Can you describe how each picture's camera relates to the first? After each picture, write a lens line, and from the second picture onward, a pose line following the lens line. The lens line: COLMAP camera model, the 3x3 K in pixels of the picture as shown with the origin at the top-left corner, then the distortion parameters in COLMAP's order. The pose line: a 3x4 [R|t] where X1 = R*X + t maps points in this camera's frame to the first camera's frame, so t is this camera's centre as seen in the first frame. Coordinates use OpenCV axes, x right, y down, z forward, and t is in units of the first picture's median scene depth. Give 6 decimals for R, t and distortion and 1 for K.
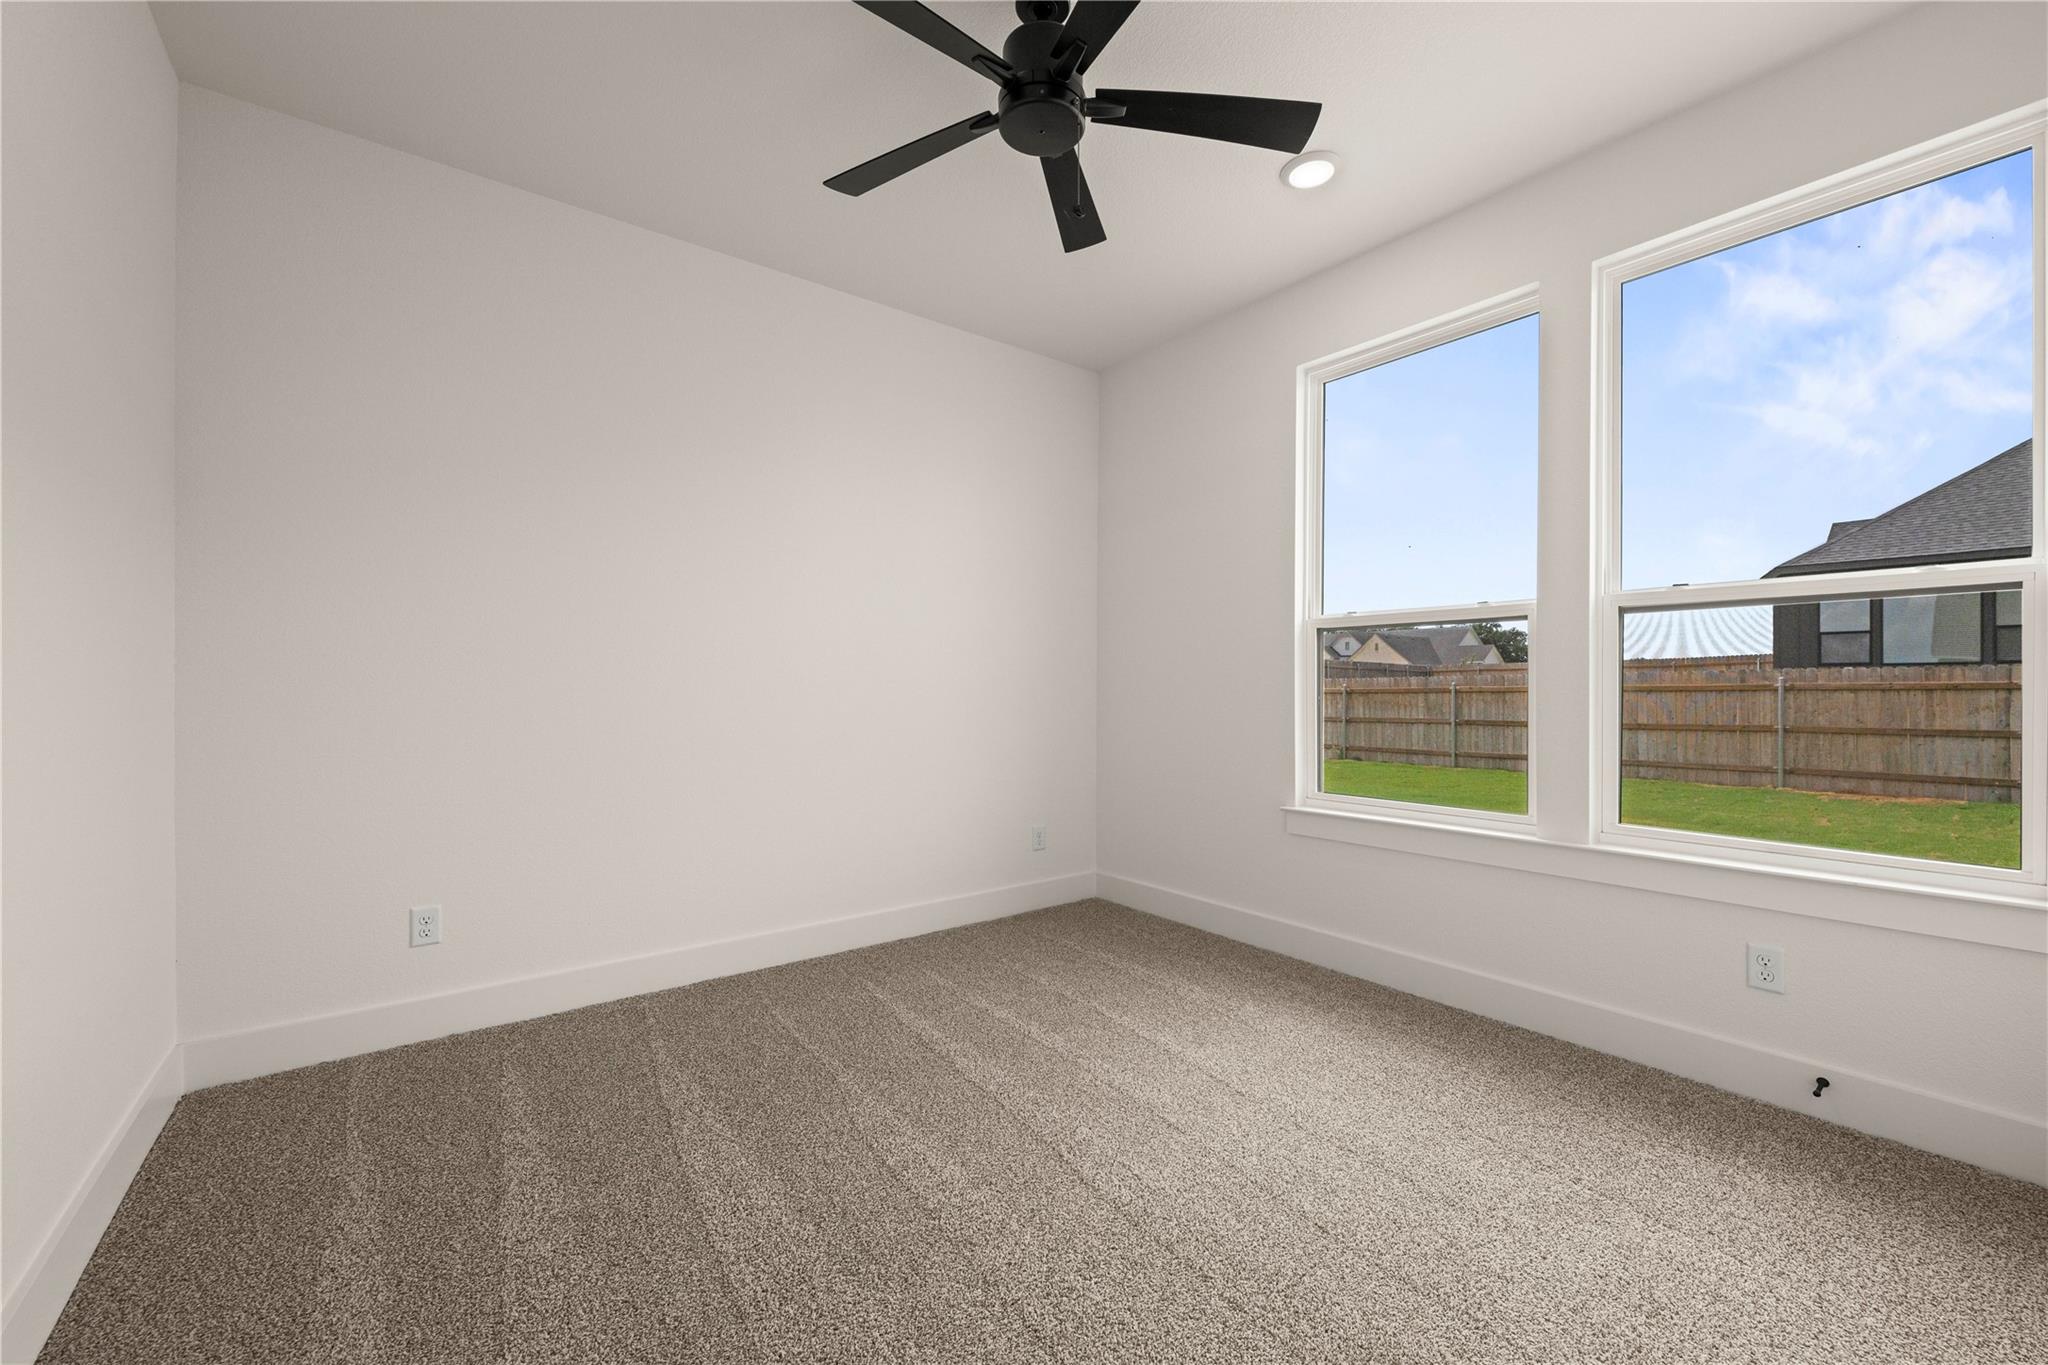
lens RADIAL K [[805.7, 0, 1014.8], [0, 805.7, 689.9], [0, 0, 1]] dist [0.000433, 0.000054]
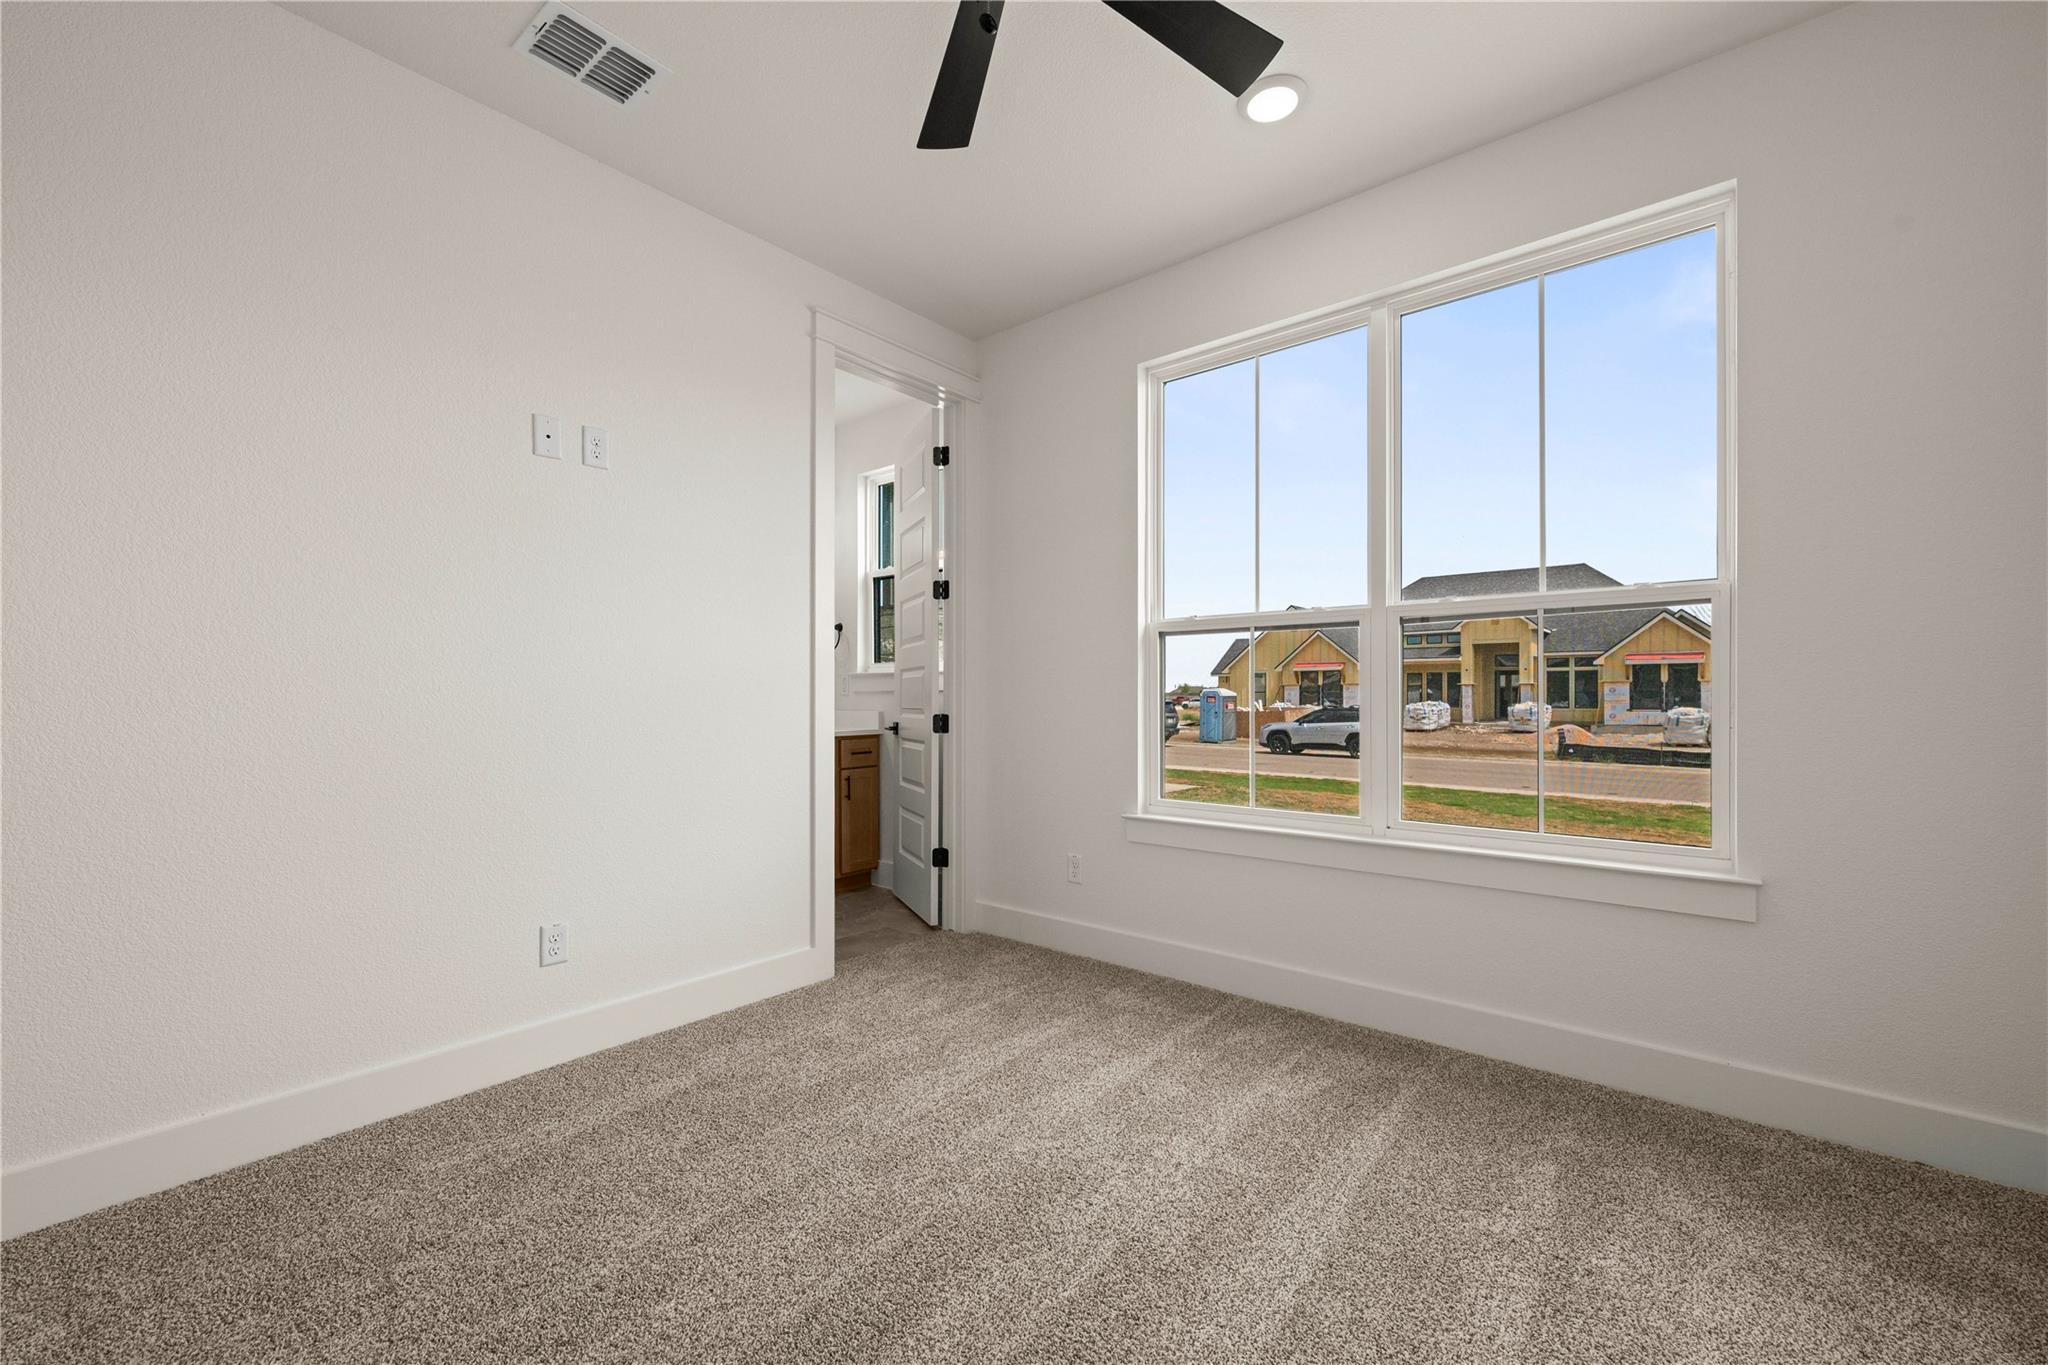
lens RADIAL K [[805.7, 0, 977.5], [0, 805.7, 696.4], [0, 0, 1]] dist [0.000433, 0.000054]
pose [[0.973520, -0.000149, 0.228602, -0.065740], [0.000045, 1.000000, 0.000460, 0.001388], [-0.228602, -0.000437, 0.973520, 0.099080]]
